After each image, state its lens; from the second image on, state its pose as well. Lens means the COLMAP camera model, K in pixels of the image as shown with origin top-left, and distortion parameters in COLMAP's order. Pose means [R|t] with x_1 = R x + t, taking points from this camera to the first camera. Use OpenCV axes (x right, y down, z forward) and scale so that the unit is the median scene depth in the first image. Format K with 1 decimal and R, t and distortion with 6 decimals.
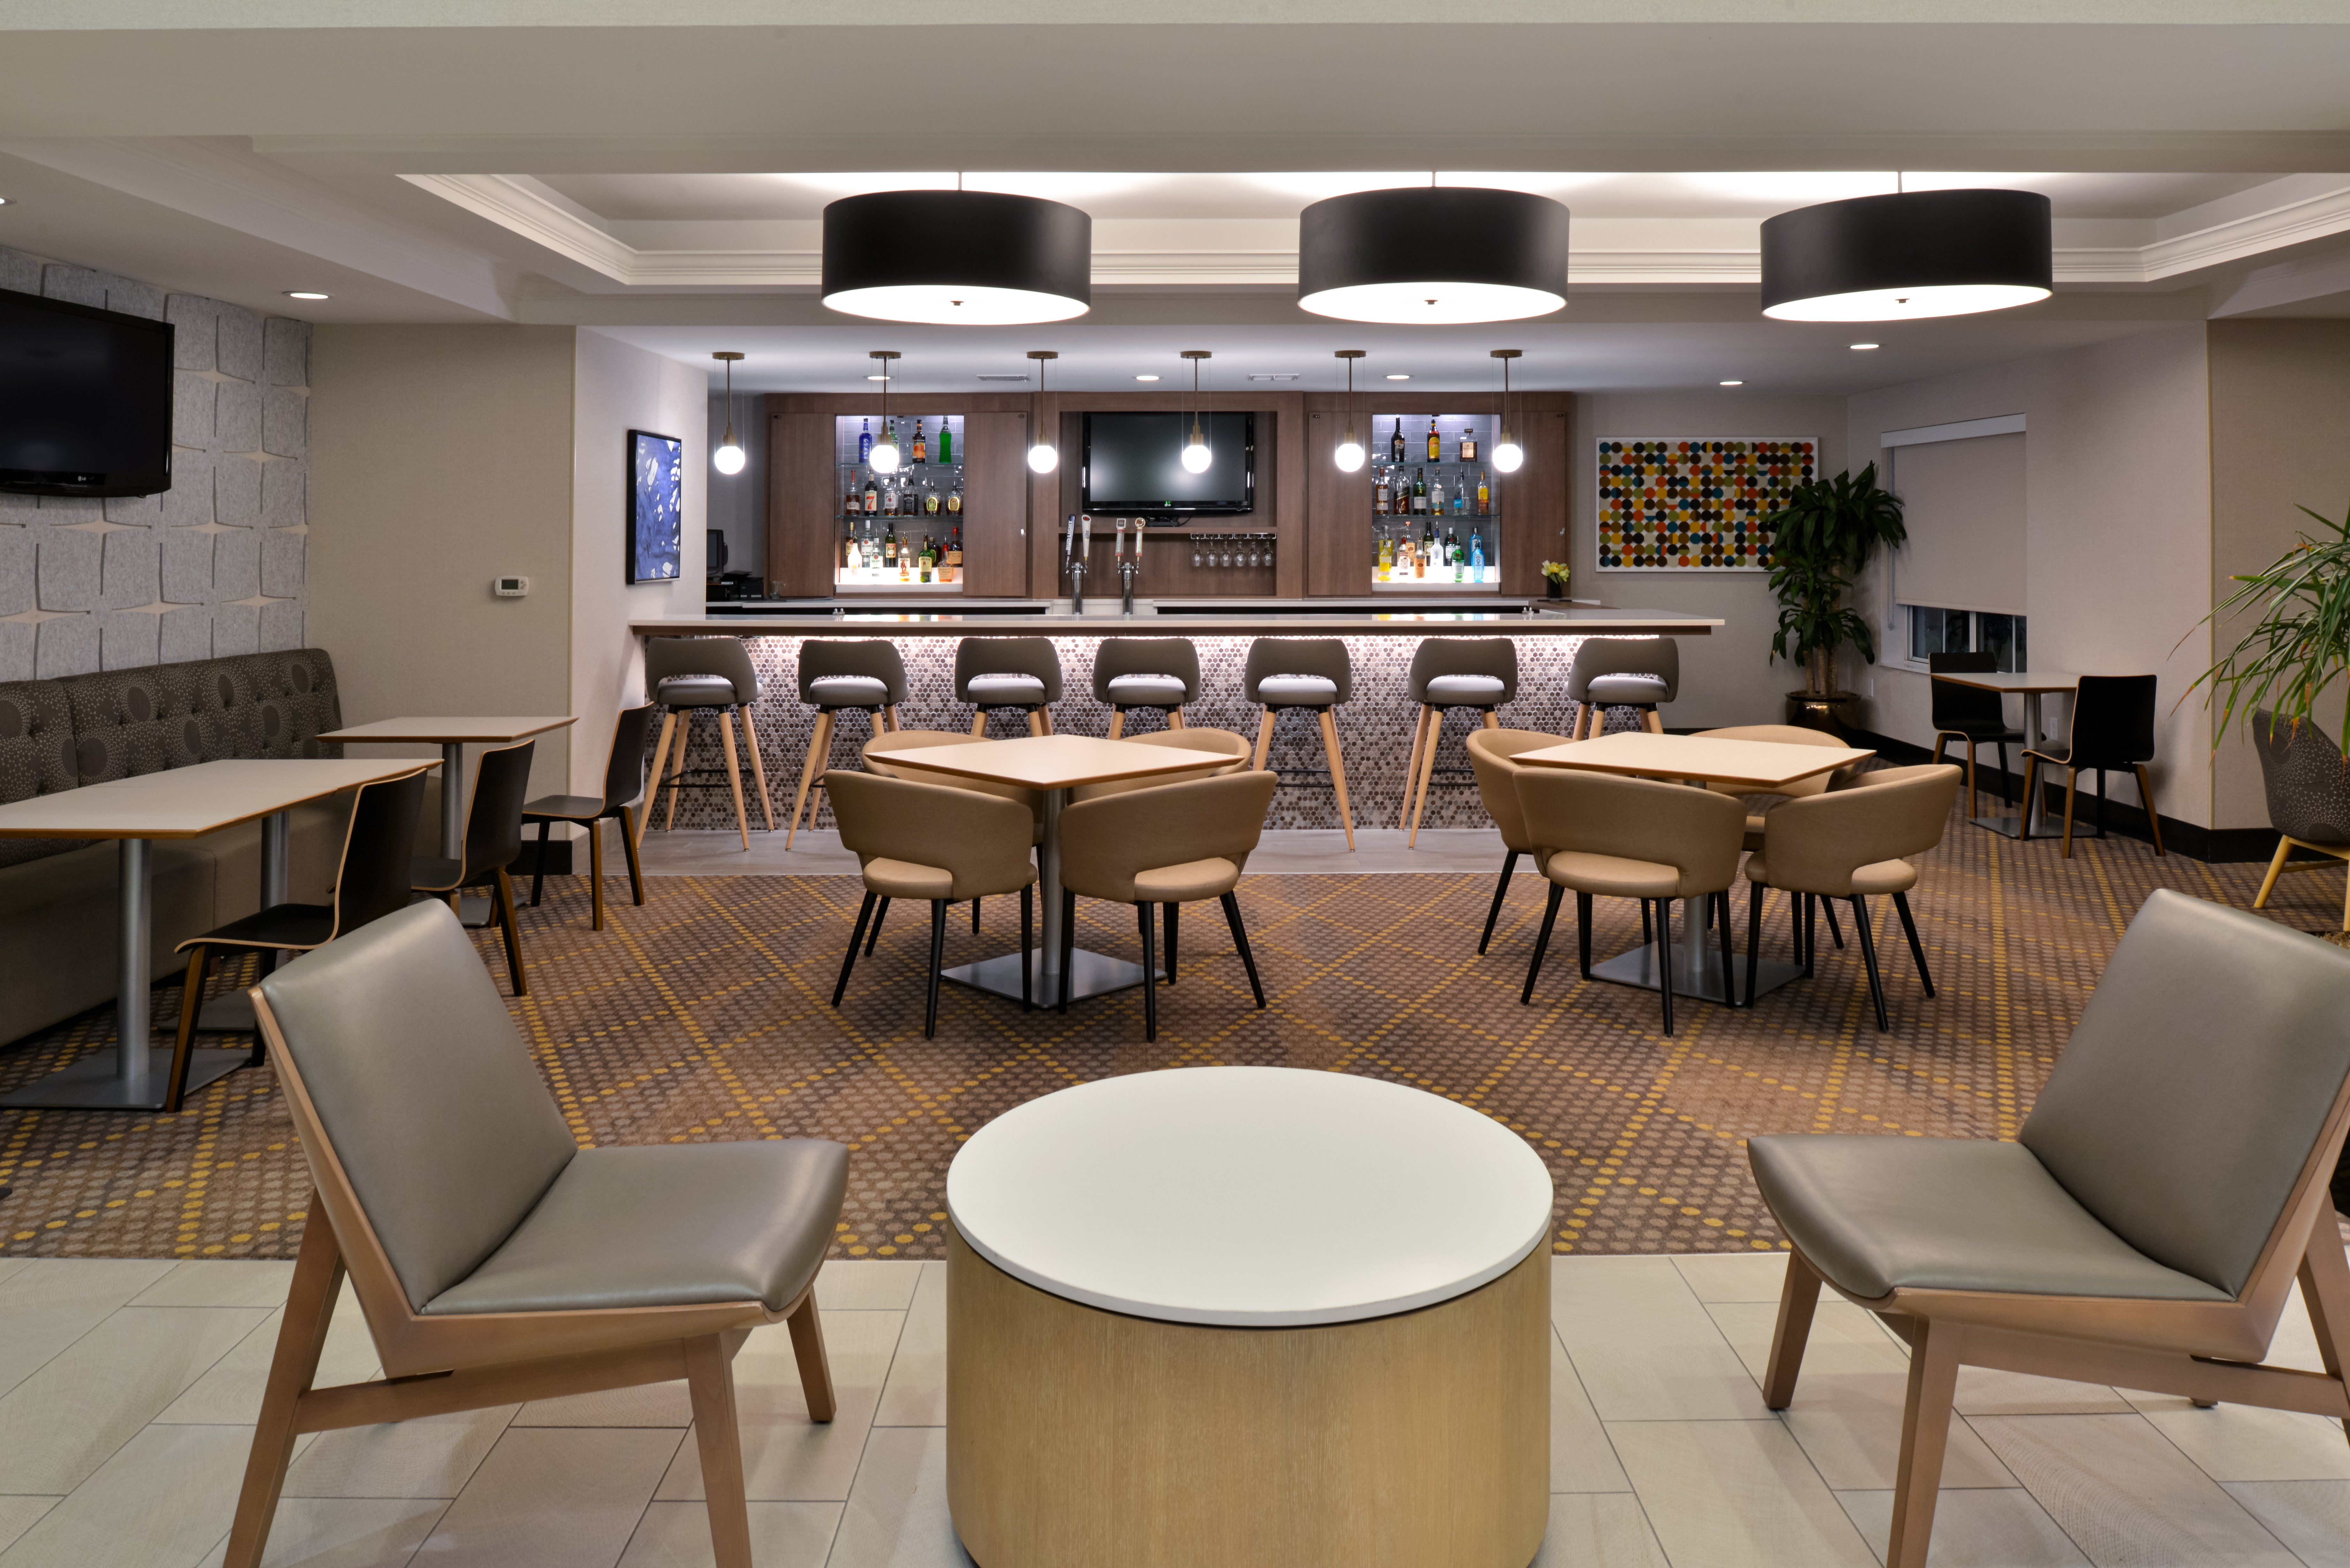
lens RADIAL K [[1622.4, 0, 1182.1], [0, 1622.4, 476.9], [0, 0, 1]] dist [-0.012139, -0.008463]
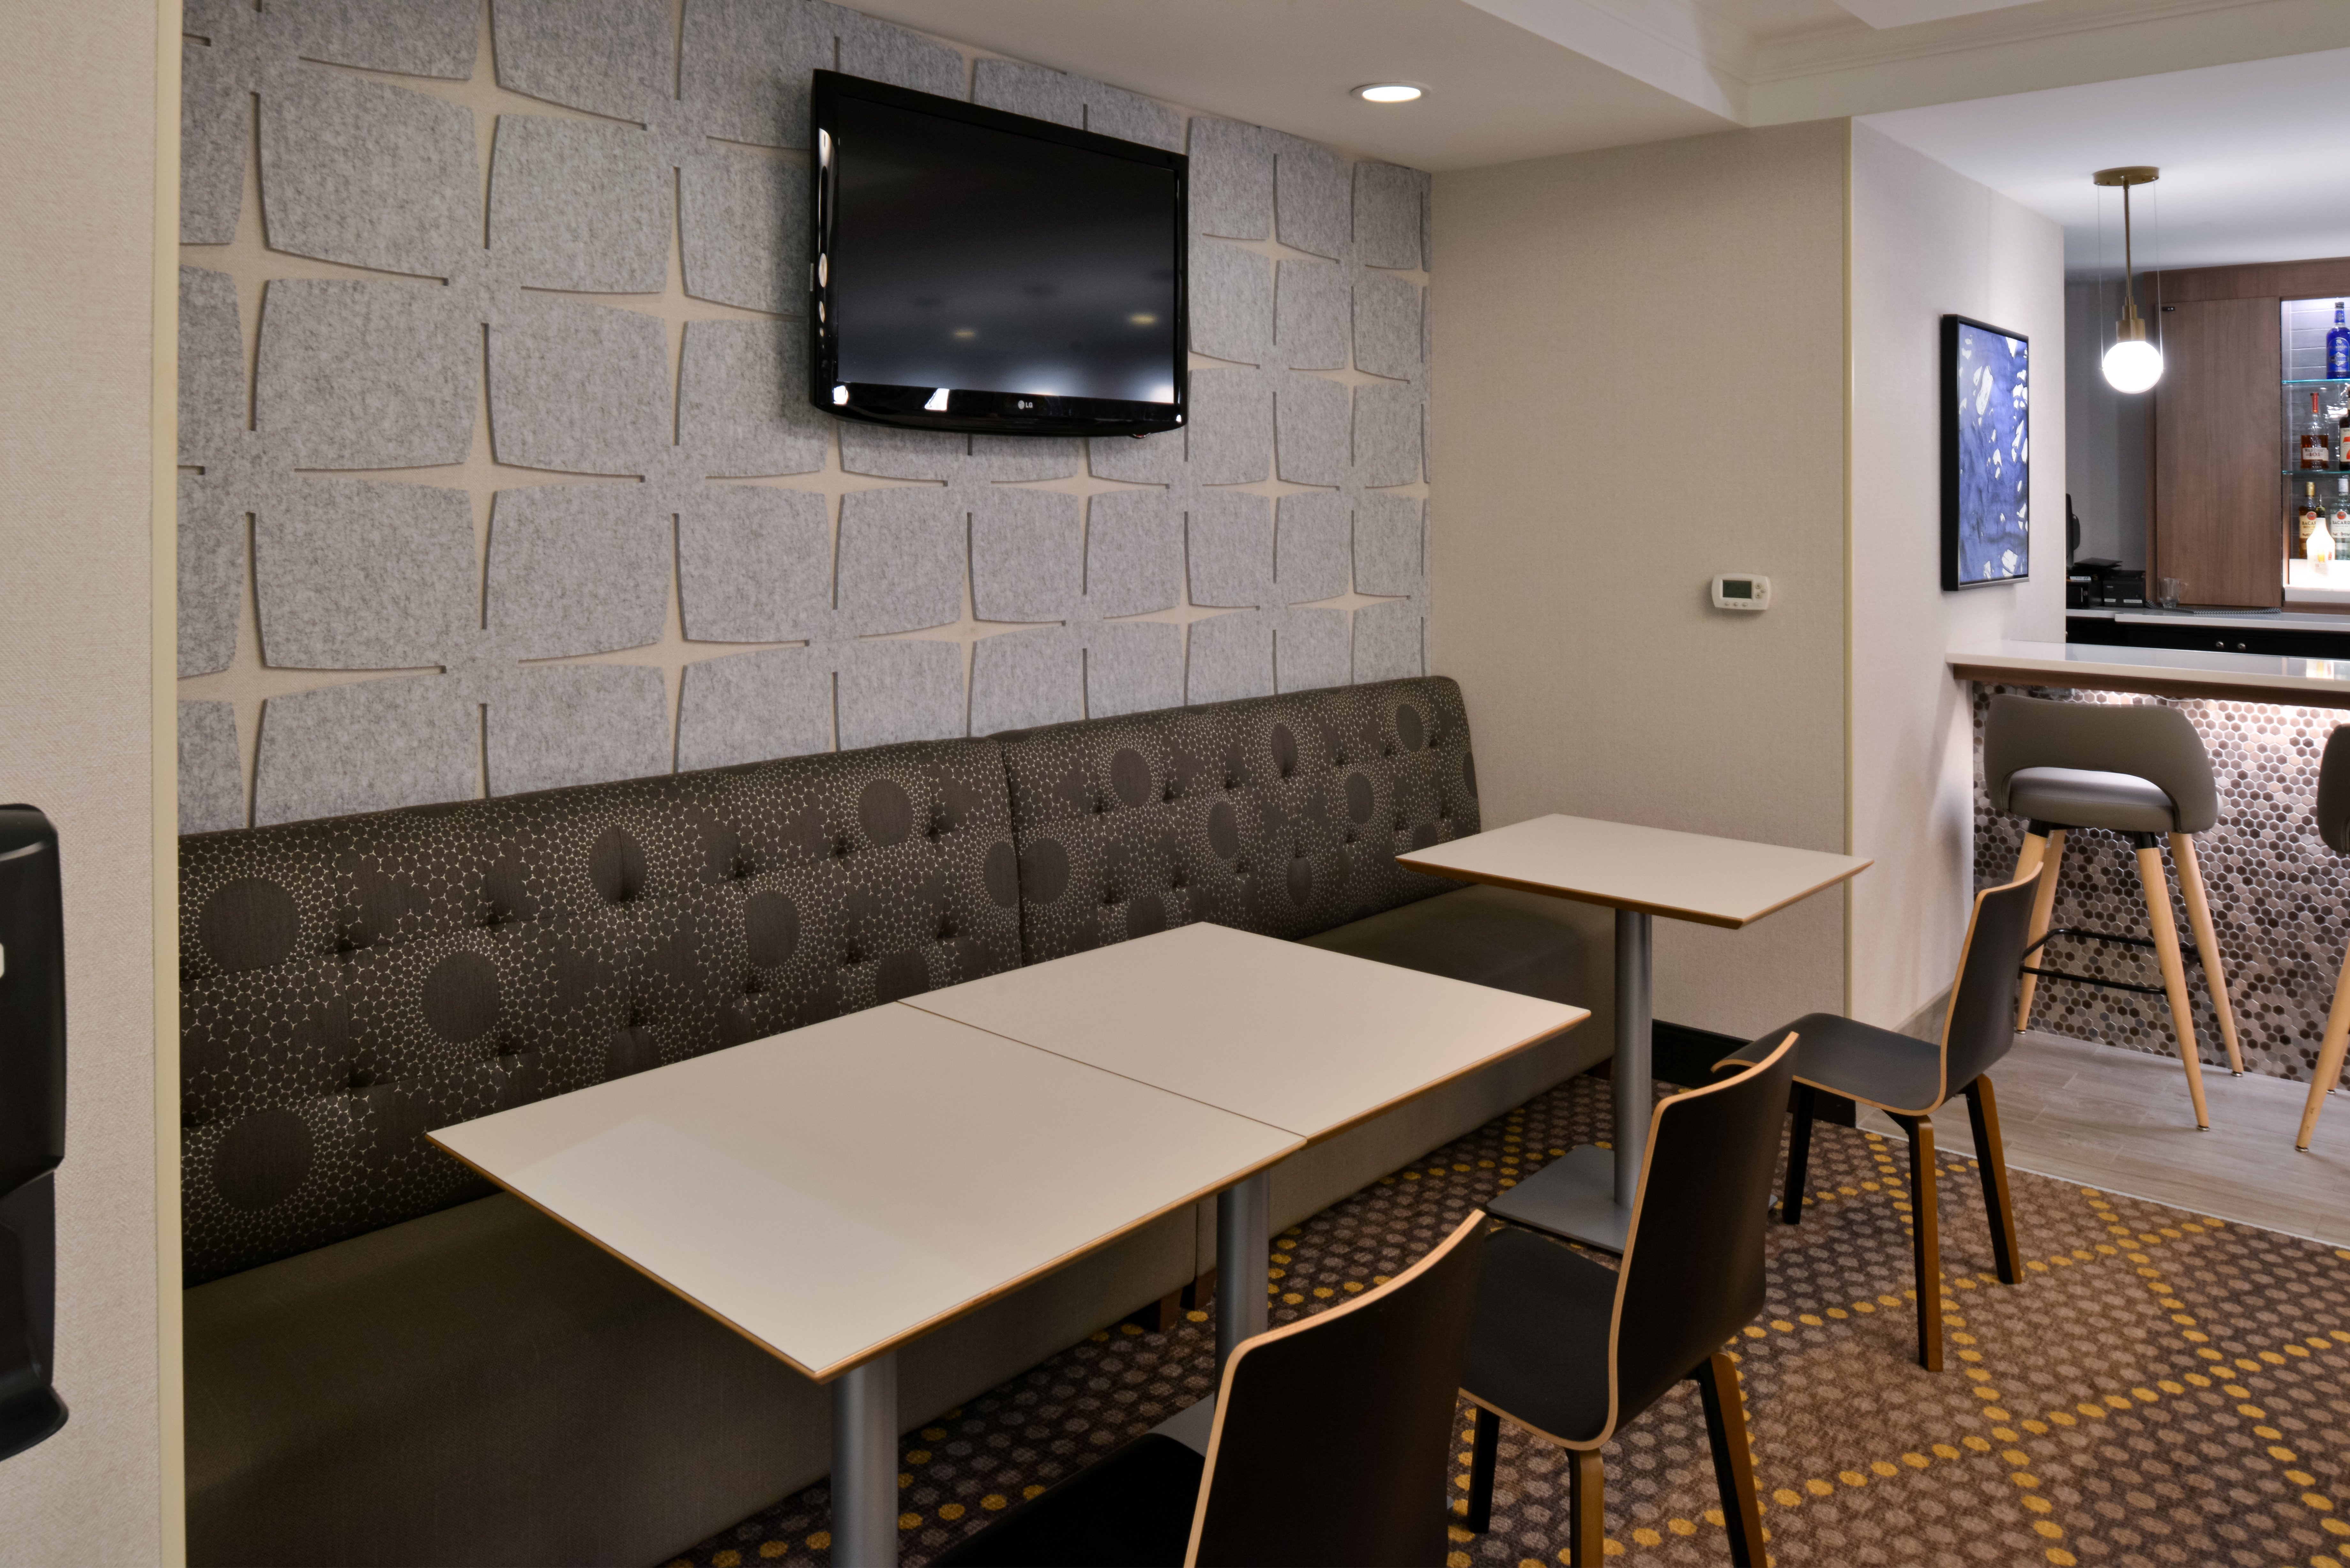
lens RADIAL K [[1585.3, 0, 1149.8], [0, 1585.3, 473.8], [0, 0, 1]] dist [-0.010503, -0.005998]
pose [[0.730157, -0.004514, -0.683264, -0.156084], [0.018383, 0.999746, 0.013040, 0.012575], [0.683032, -0.022082, 0.730055, 0.381167]]
